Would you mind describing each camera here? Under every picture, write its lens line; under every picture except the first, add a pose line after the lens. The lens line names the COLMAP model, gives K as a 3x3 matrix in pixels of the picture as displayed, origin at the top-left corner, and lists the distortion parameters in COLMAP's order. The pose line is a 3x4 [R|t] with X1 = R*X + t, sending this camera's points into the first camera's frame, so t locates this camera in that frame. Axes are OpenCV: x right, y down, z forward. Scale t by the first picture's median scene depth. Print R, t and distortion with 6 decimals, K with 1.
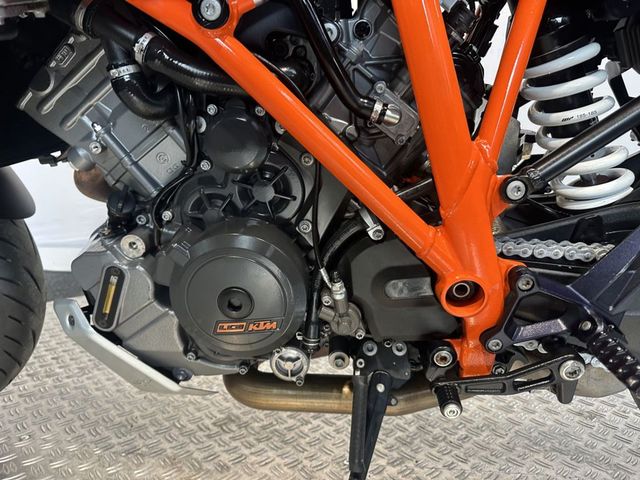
lens RADIAL K [[450.8, 0, 319.4], [0, 450.8, 229.1], [0, 0, 1]] dist [0.000828, -0.005793]
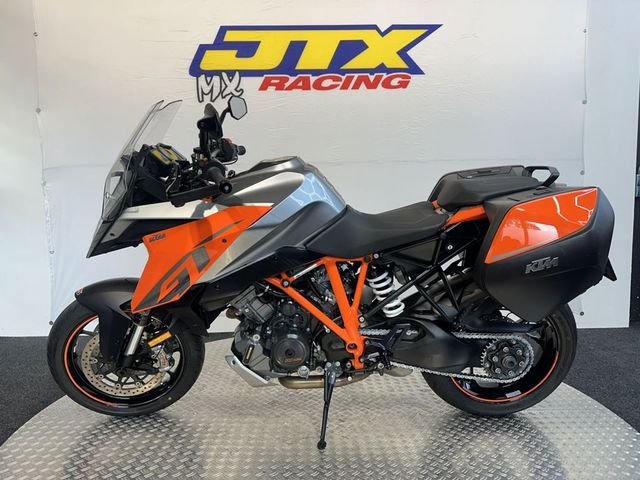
lens RADIAL K [[450.8, 0, 319.4], [0, 450.8, 229.1], [0, 0, 1]] dist [0.000828, -0.005793]
pose [[0.996421, -0.045472, 0.071254, -0.157125], [0.051284, 0.995314, -0.081972, -0.491644], [-0.067192, 0.085333, 0.994084, -2.560360]]
